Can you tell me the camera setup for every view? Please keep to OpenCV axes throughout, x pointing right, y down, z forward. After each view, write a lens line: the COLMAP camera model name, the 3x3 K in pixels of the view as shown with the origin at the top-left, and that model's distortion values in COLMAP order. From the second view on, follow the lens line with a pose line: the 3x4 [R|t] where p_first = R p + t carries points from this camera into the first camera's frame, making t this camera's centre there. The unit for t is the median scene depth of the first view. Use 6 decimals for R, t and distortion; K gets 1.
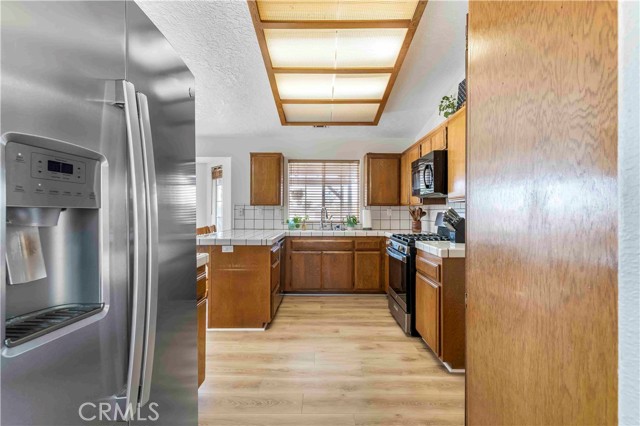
lens RADIAL K [[309.8, 0, 323.2], [0, 309.8, 211.5], [0, 0, 1]] dist [-0.001452, -0.000142]
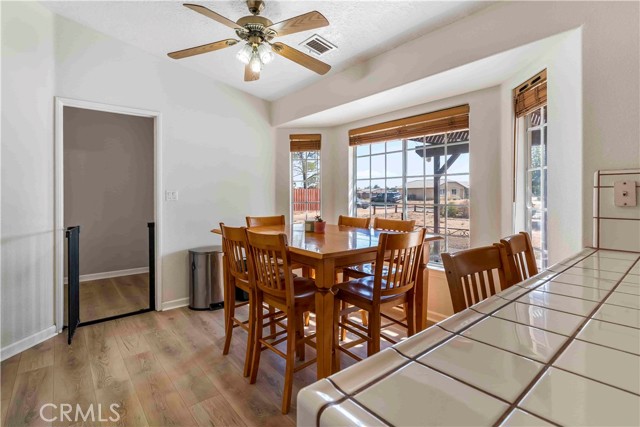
lens RADIAL K [[309.8, 0, 320.2], [0, 309.8, 195.1], [0, 0, 1]] dist [-0.001452, -0.000142]
pose [[0.633974, 0.000453, -0.773354, -0.368990], [-0.003462, 0.999991, -0.002252, 0.003596], [0.773346, 0.004105, 0.633970, 0.976848]]
